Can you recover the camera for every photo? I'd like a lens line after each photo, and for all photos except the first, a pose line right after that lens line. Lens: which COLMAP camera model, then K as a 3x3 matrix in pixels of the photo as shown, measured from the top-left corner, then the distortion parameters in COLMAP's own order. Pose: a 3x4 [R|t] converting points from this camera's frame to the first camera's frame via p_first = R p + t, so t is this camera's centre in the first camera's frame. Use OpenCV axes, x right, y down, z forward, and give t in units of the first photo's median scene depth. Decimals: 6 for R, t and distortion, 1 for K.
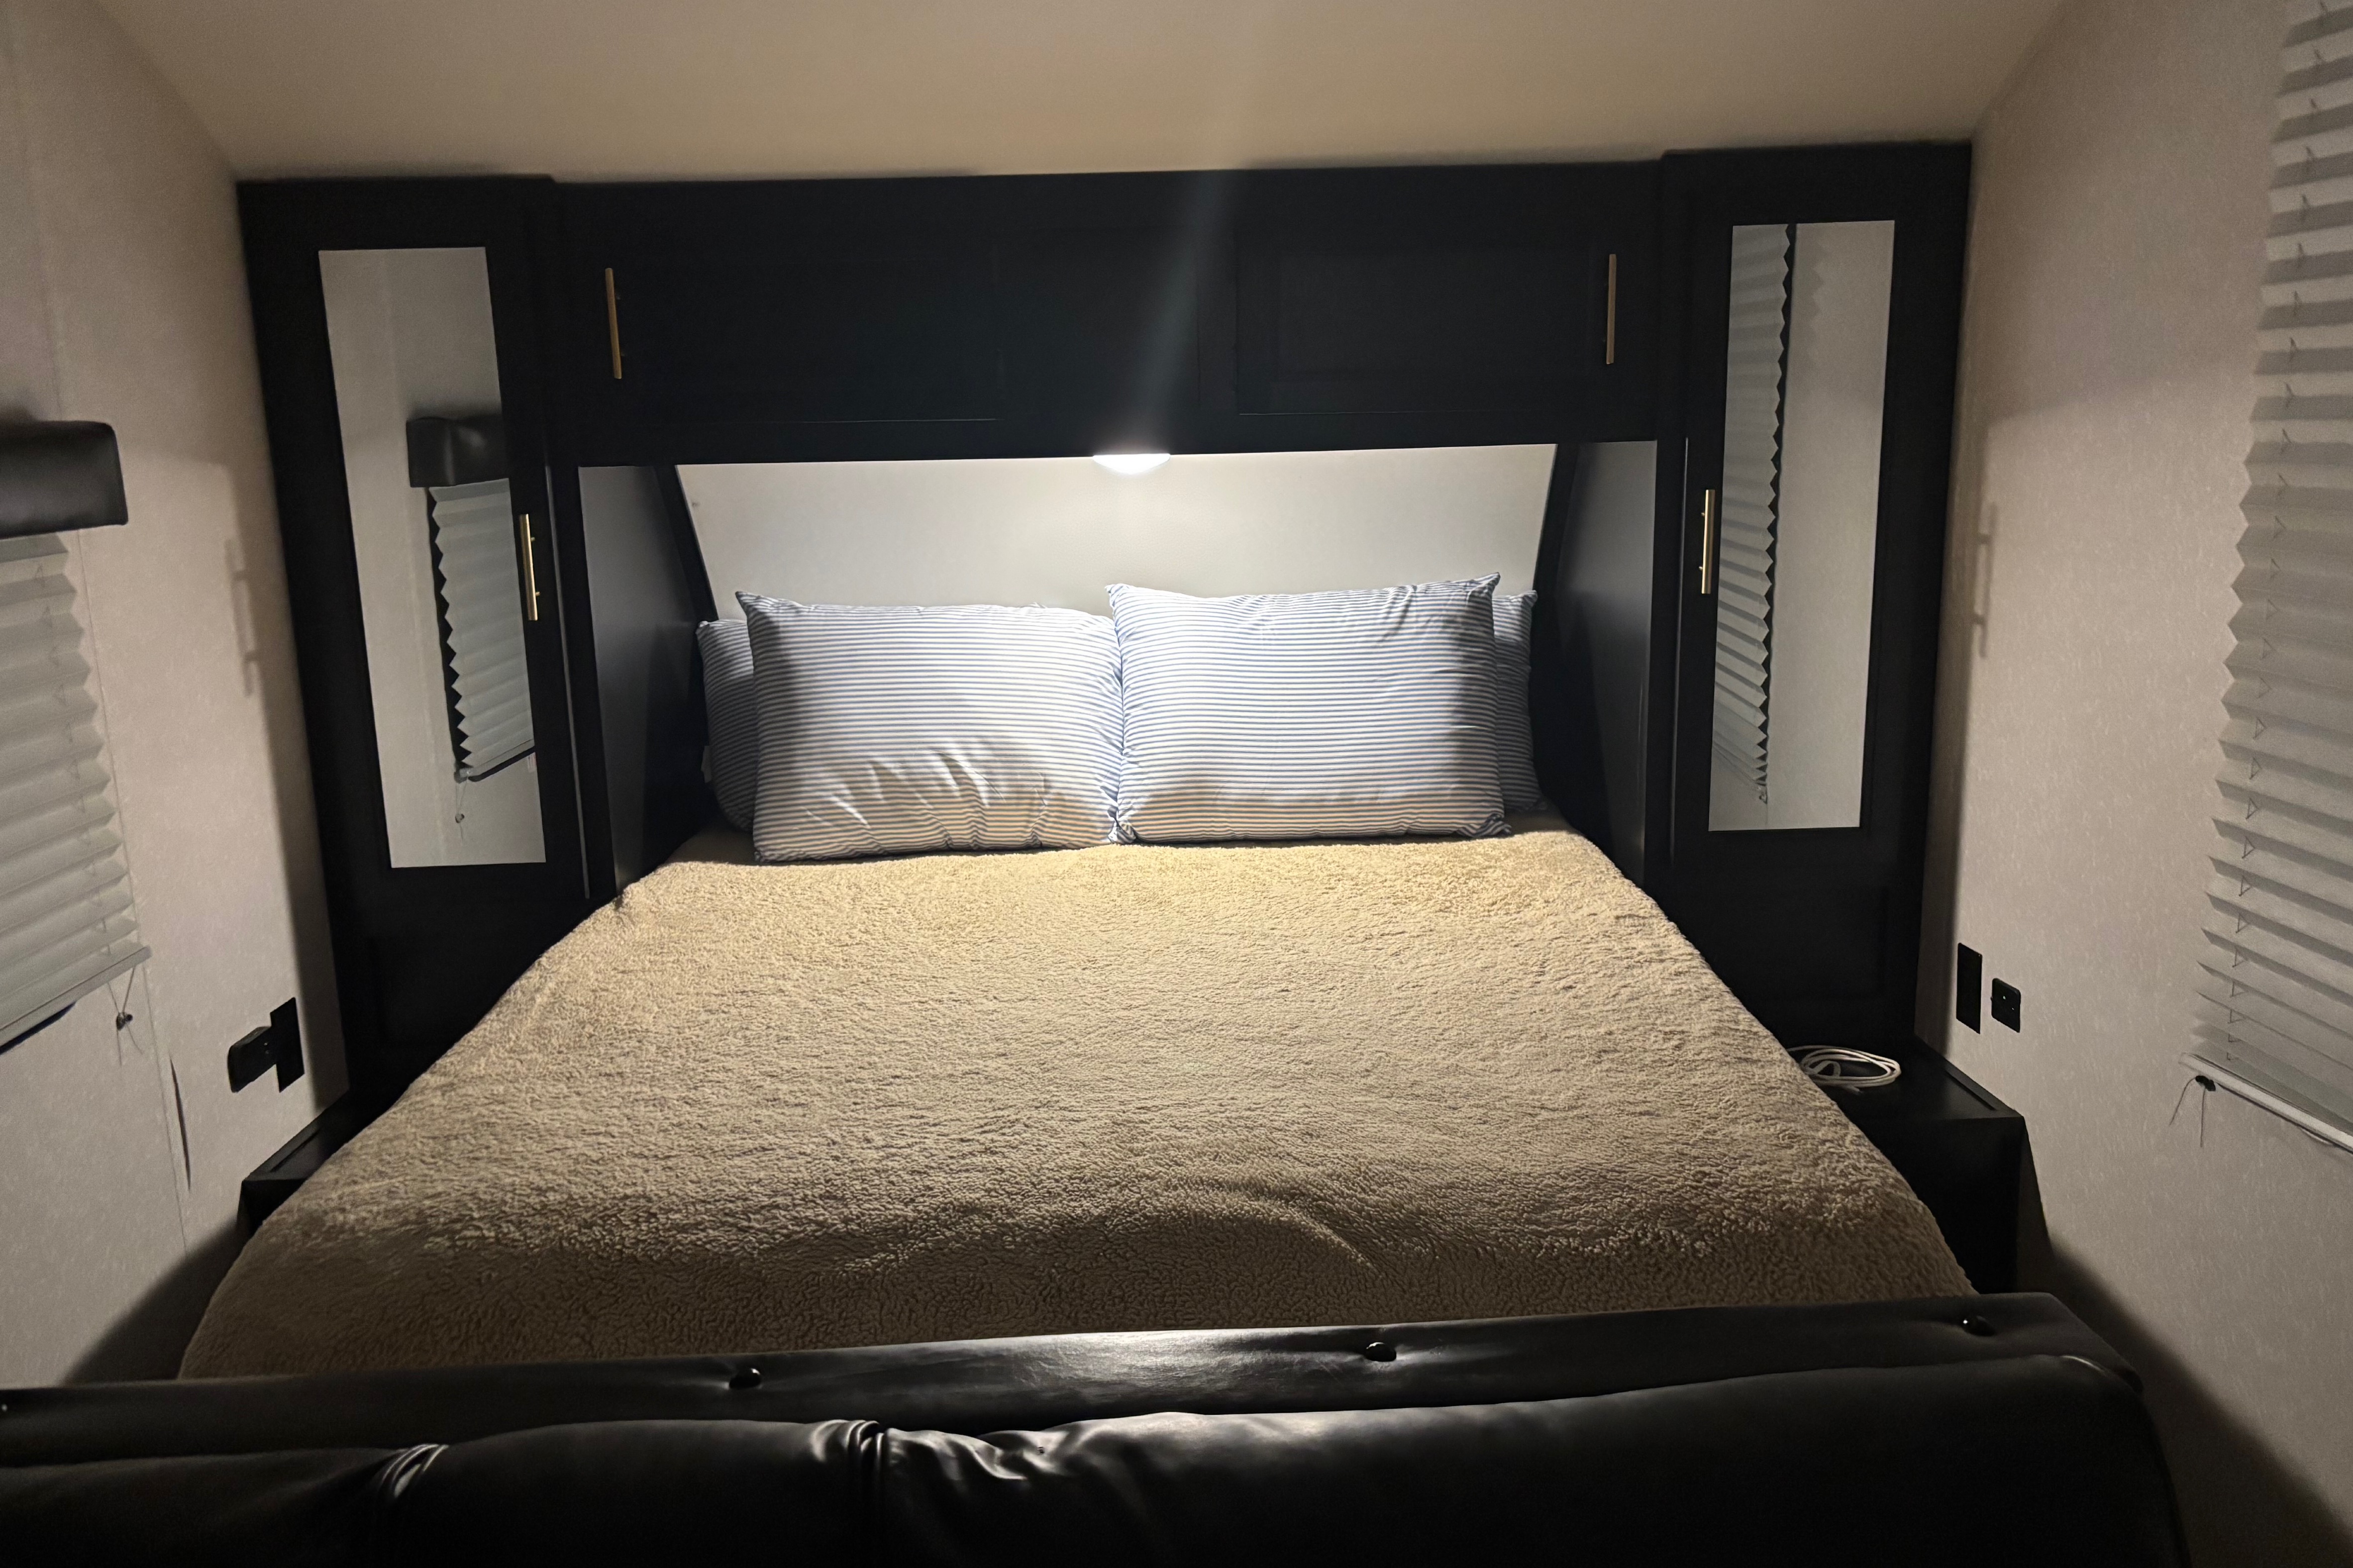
lens RADIAL K [[1733.1, 0, 1169.1], [0, 1733.1, 779.6], [0, 0, 1]] dist [0.003132, -0.043336]
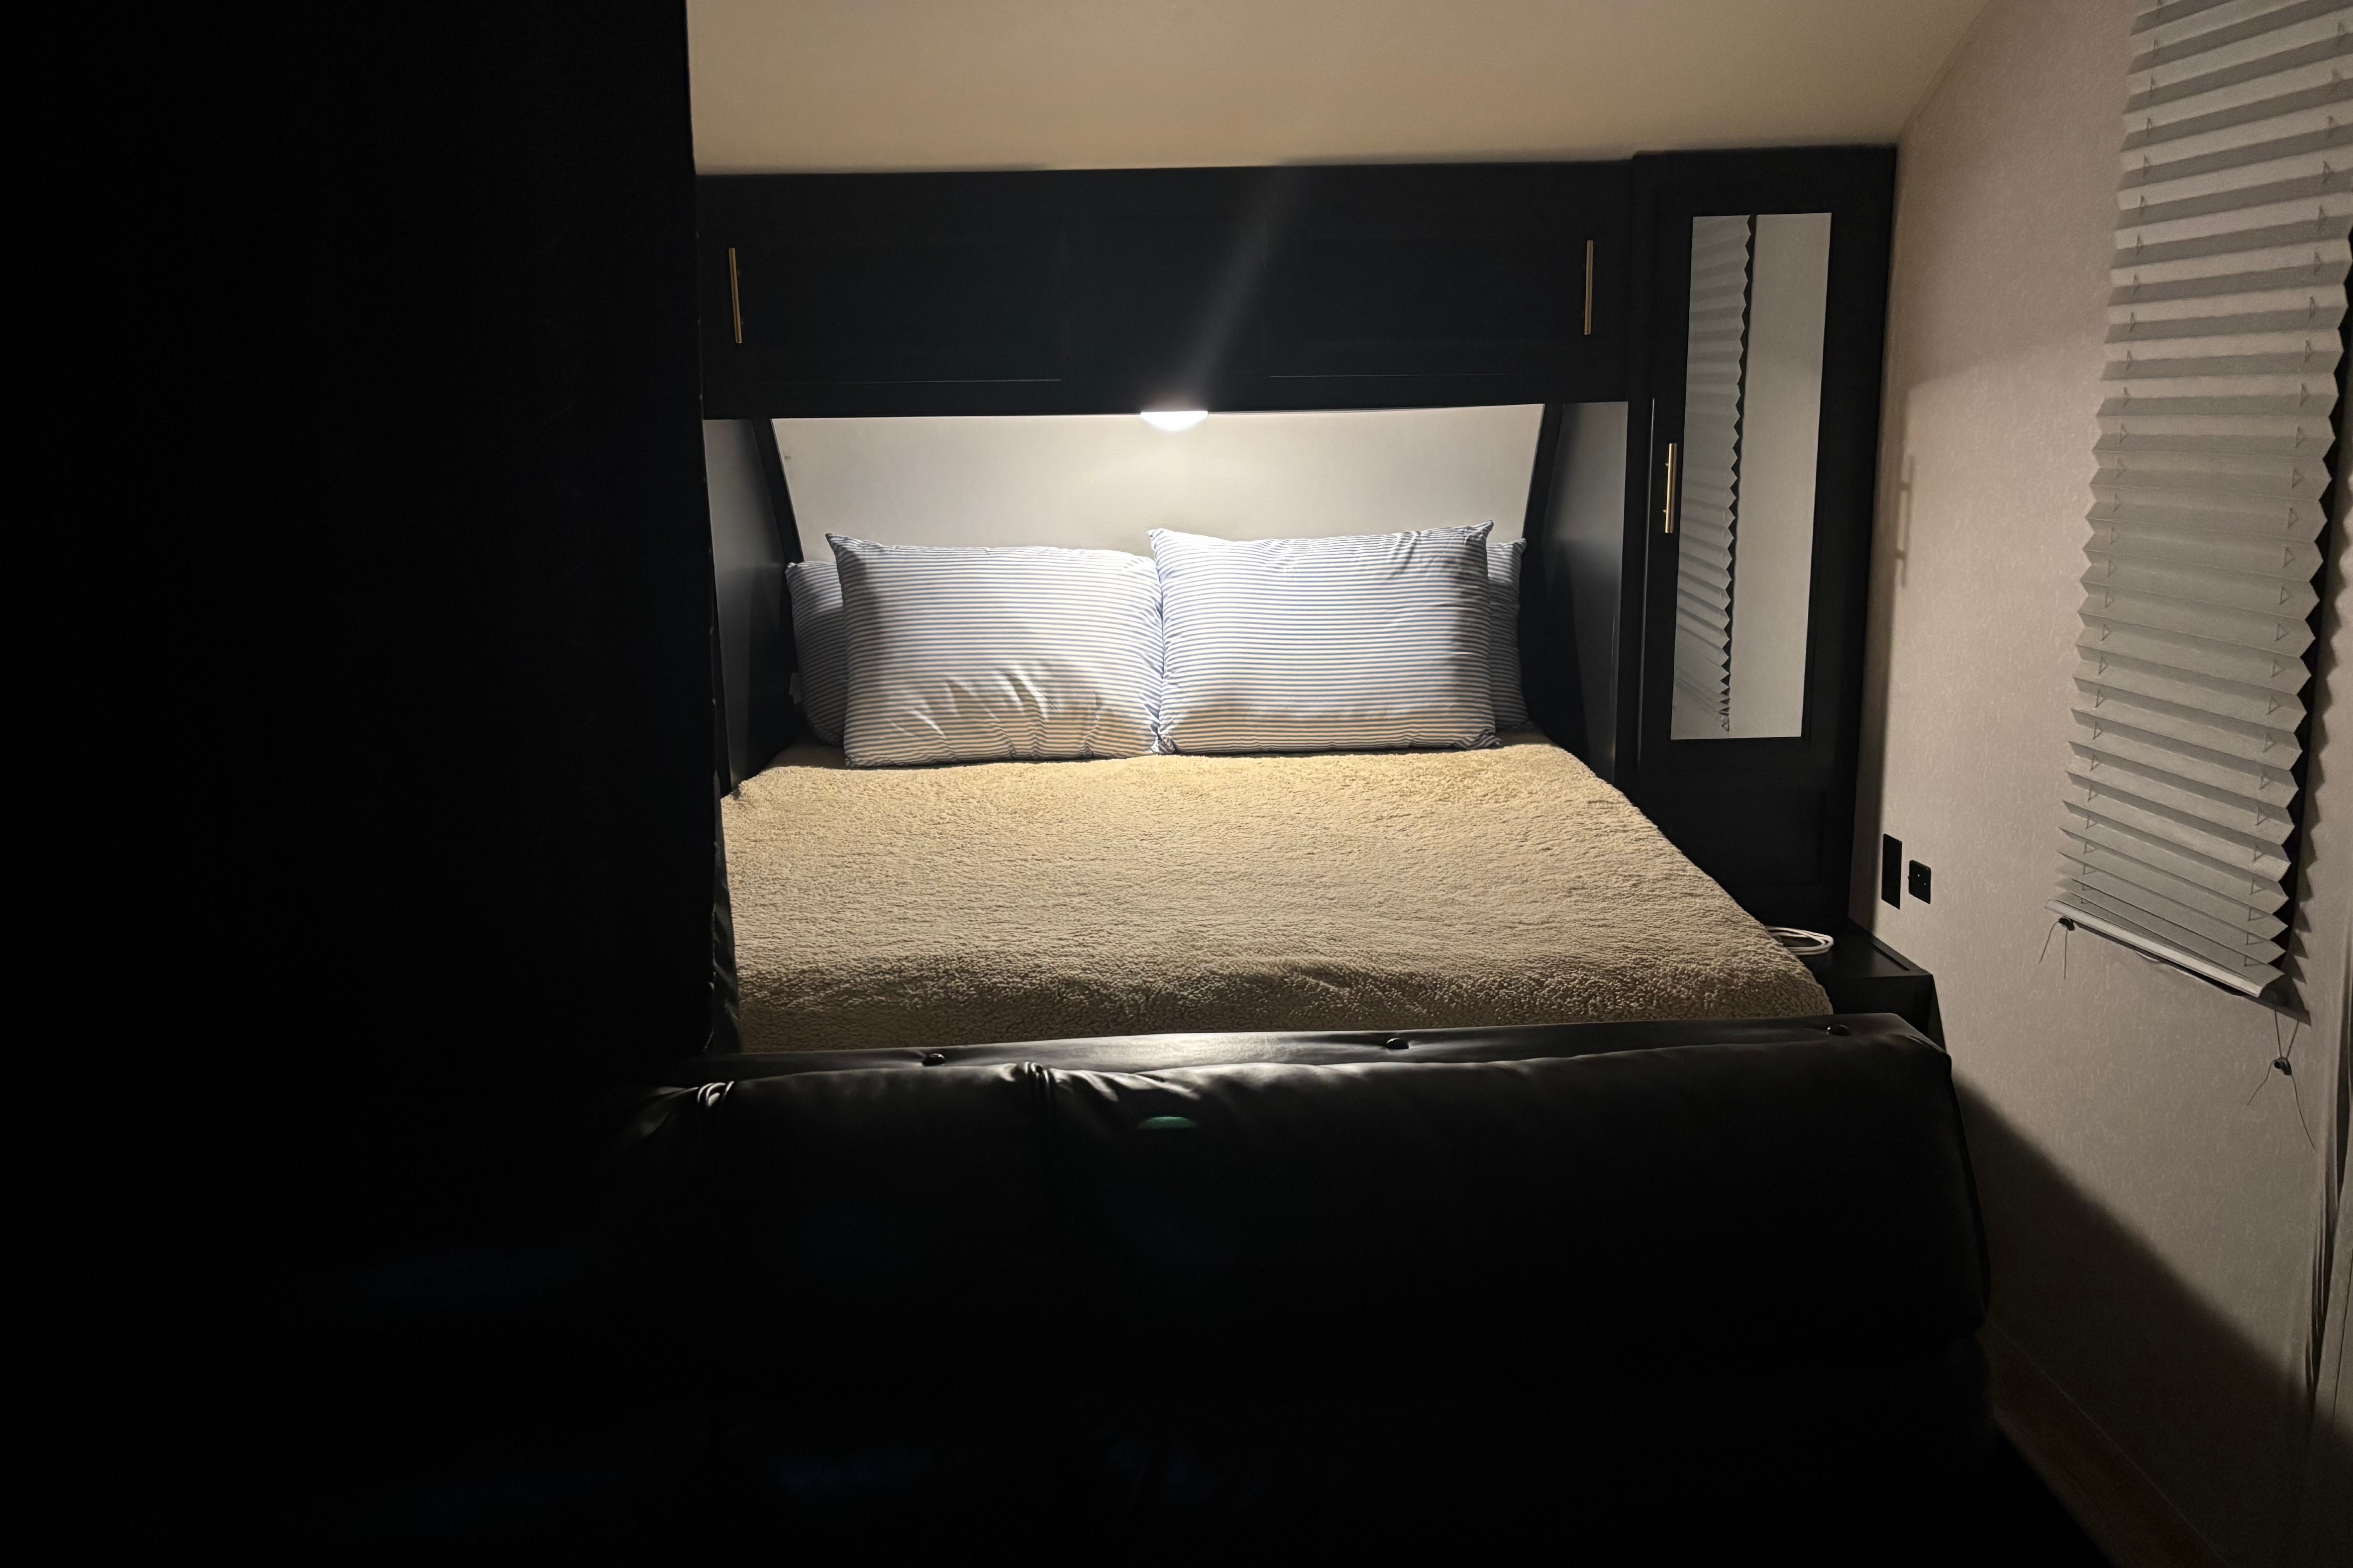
lens RADIAL K [[1721.1, 0, 1176.6], [0, 1721.1, 790.1], [0, 0, 1]] dist [0.008079, -0.090452]
pose [[0.999987, 0.002414, 0.004521, -0.025211], [-0.002474, 0.999908, 0.013338, 0.049163], [-0.004488, -0.013349, 0.999901, -0.152306]]
